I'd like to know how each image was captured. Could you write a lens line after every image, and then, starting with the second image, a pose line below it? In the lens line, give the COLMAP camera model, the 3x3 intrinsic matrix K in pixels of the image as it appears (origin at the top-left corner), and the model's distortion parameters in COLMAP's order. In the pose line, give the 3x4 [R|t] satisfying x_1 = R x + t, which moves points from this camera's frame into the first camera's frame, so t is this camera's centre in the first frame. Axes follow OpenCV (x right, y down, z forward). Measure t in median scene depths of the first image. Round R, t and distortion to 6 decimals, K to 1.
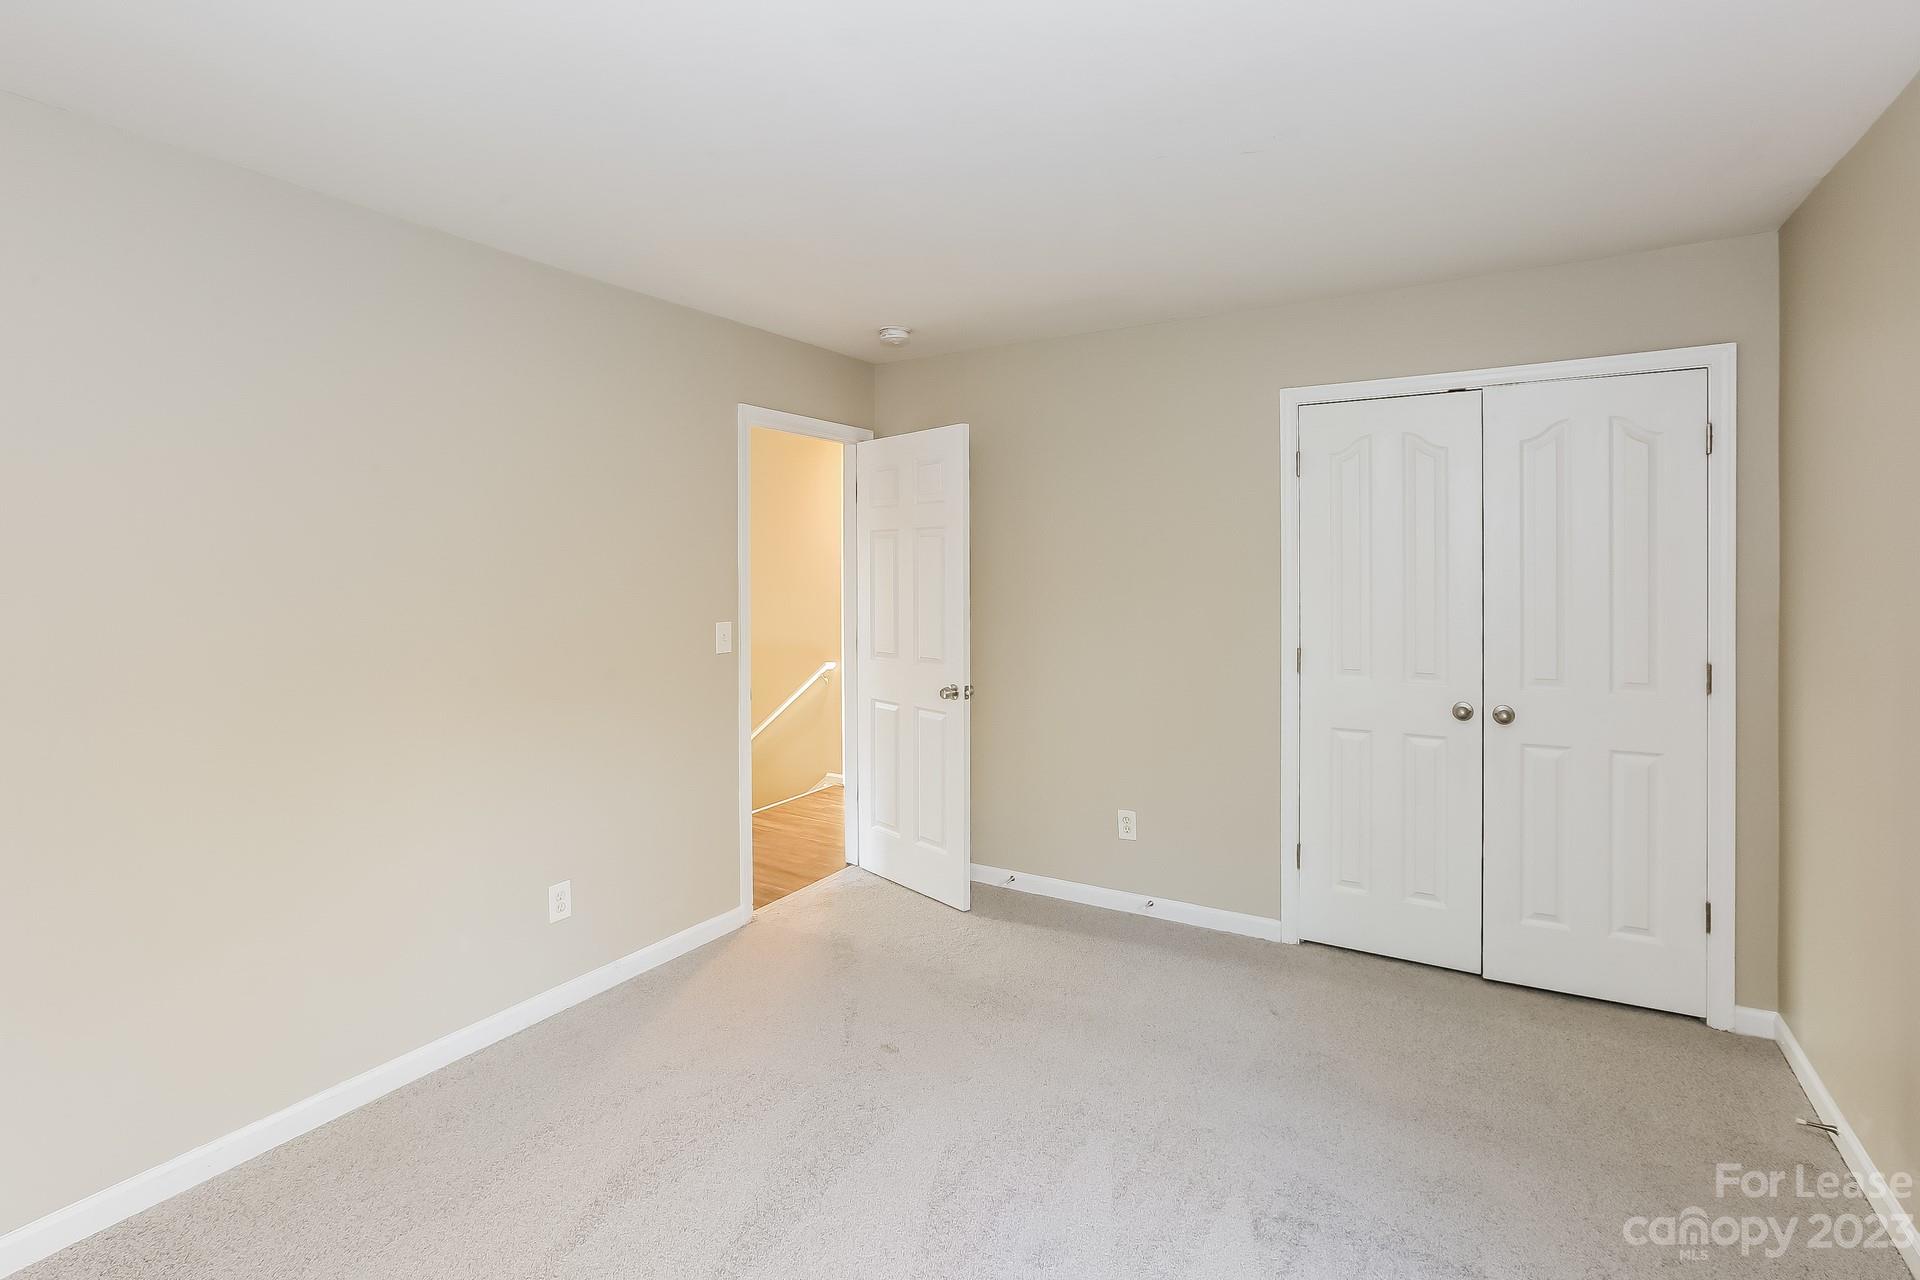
lens RADIAL K [[883.4, 0, 962.8], [0, 883.4, 581.1], [0, 0, 1]] dist [-0.000136, -0.000019]
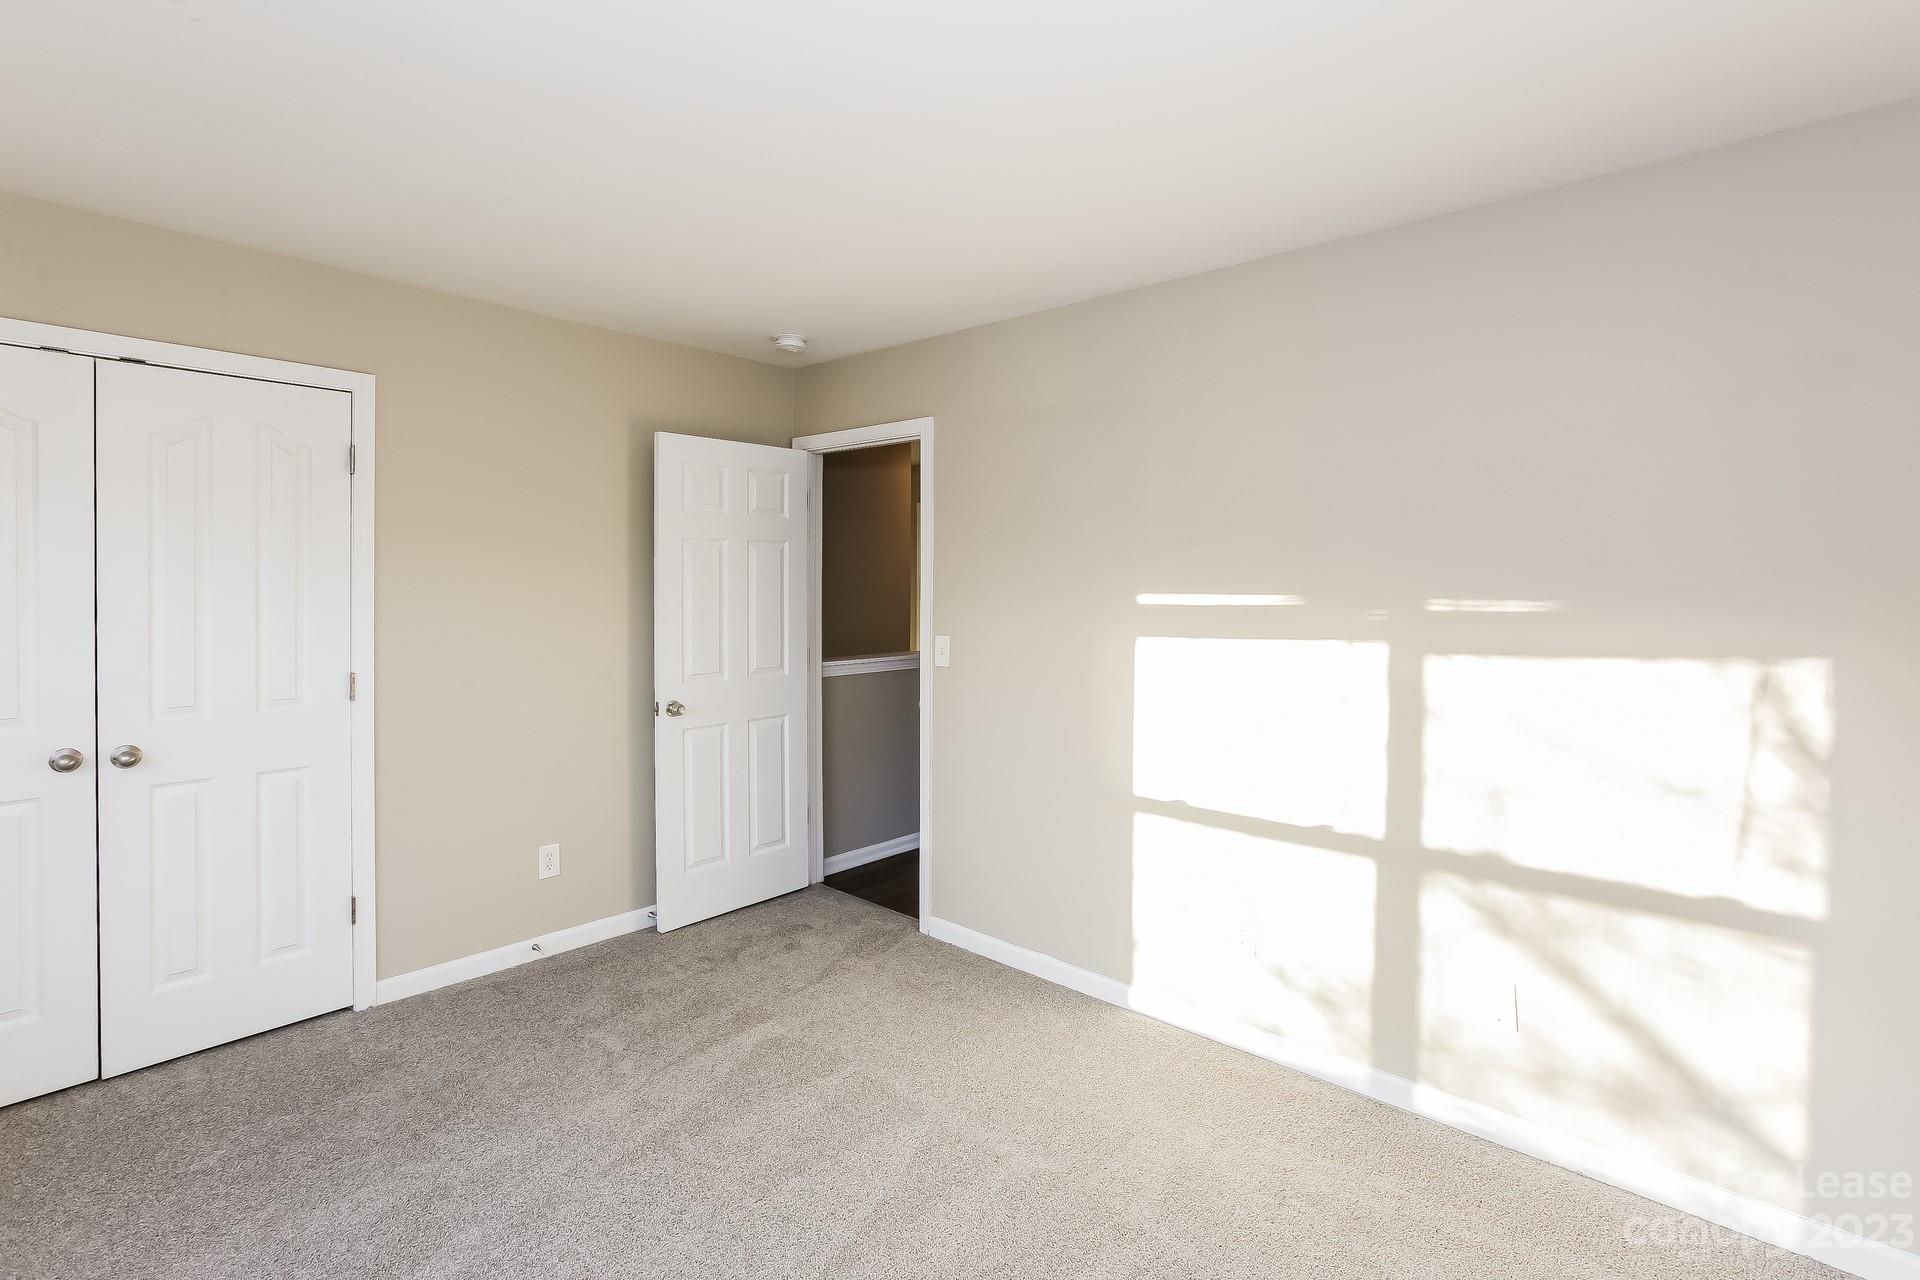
lens RADIAL K [[918.7, 0, 961.8], [0, 918.7, 605.4], [0, 0, 1]] dist [0.001665, 0.000390]
pose [[0.185743, -0.008041, 0.982565, -0.104897], [-0.000860, 0.999965, 0.008346, 0.000477], [-0.982598, -0.002396, 0.185730, 0.063467]]
